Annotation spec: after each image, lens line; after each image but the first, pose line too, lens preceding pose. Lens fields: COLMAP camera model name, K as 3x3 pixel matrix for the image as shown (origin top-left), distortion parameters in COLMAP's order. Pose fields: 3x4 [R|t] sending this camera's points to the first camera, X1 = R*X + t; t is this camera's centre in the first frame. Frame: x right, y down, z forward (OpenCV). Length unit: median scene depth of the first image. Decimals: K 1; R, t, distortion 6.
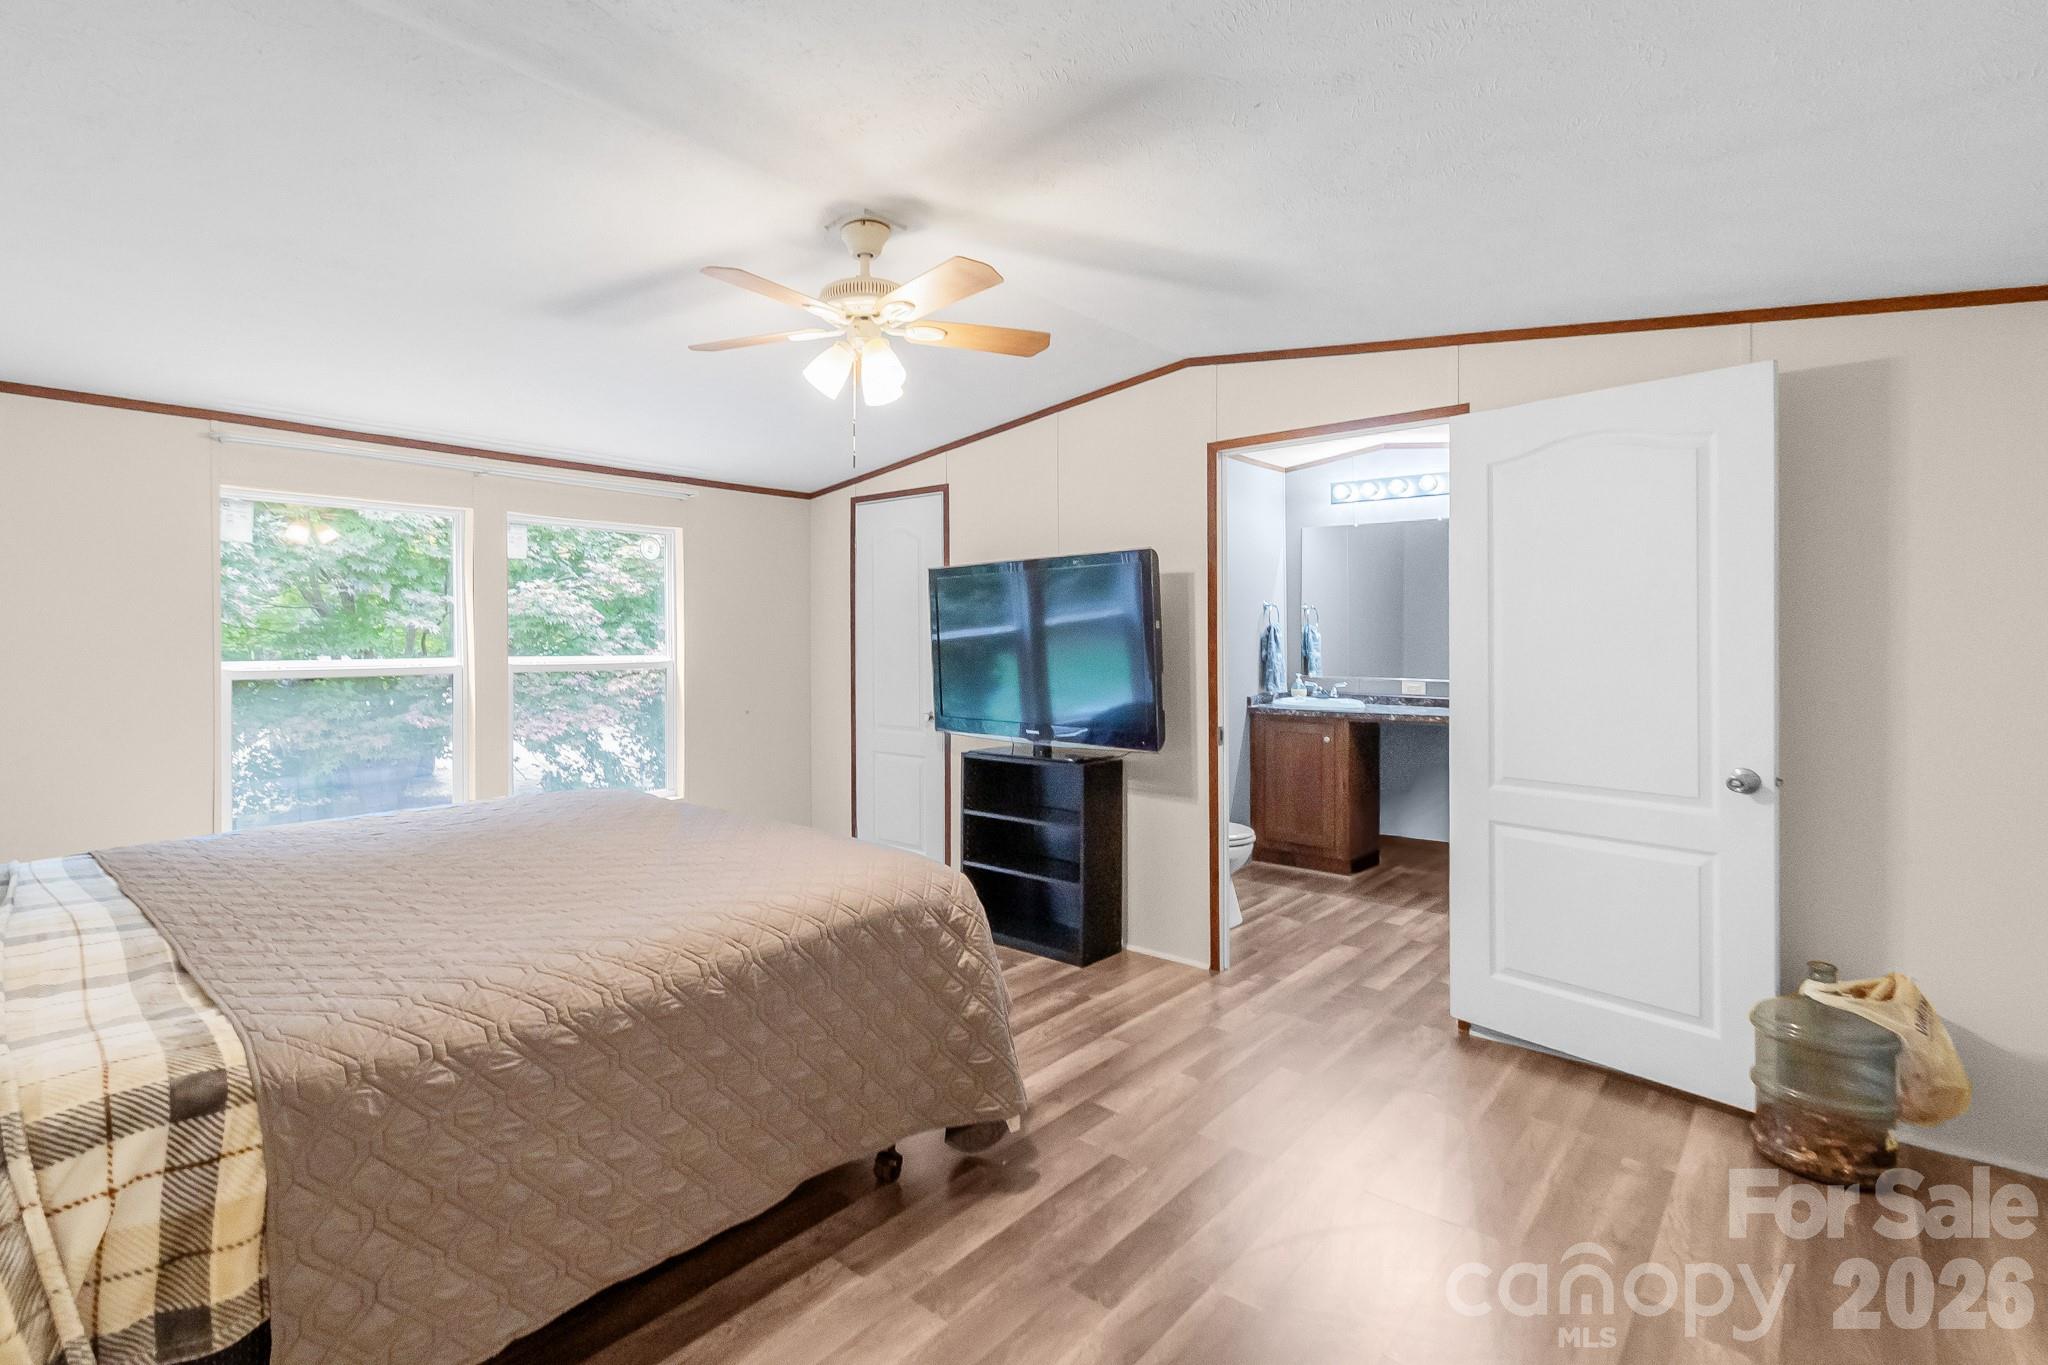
lens RADIAL K [[942.3, 0, 973.5], [0, 942.3, 625.3], [0, 0, 1]] dist [-0.003390, -0.000896]
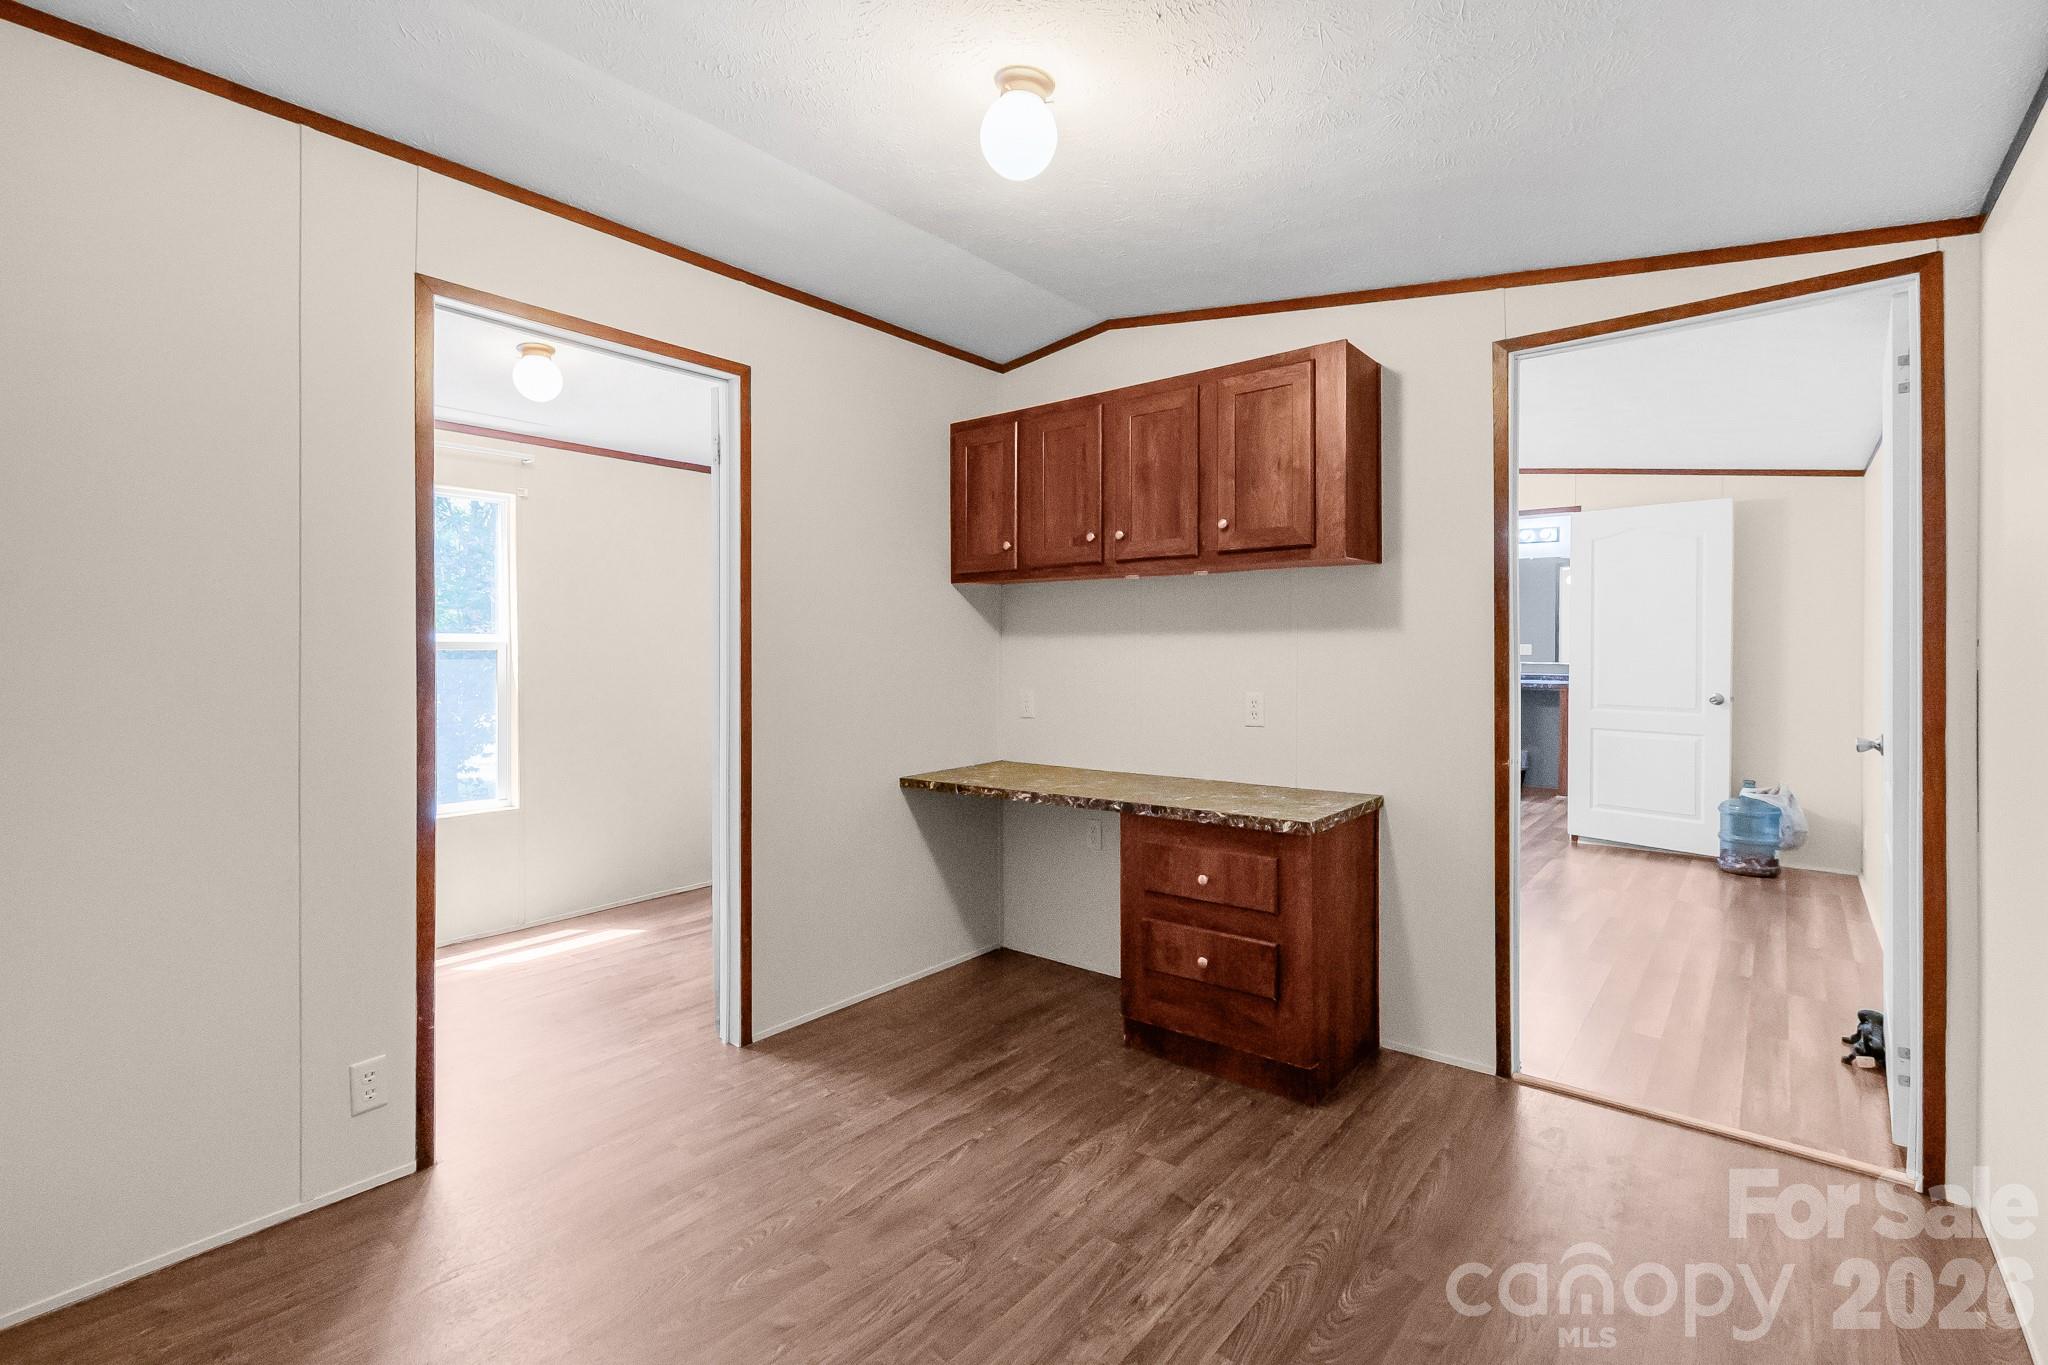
lens RADIAL K [[942.3, 0, 1072.9], [0, 942.3, 627.0], [0, 0, 1]] dist [-0.003390, -0.000896]
pose [[0.996128, 0.008570, 0.087496, -0.851868], [-0.009112, 0.999942, 0.005802, 0.005070], [-0.087441, -0.006576, 0.996148, -1.031920]]
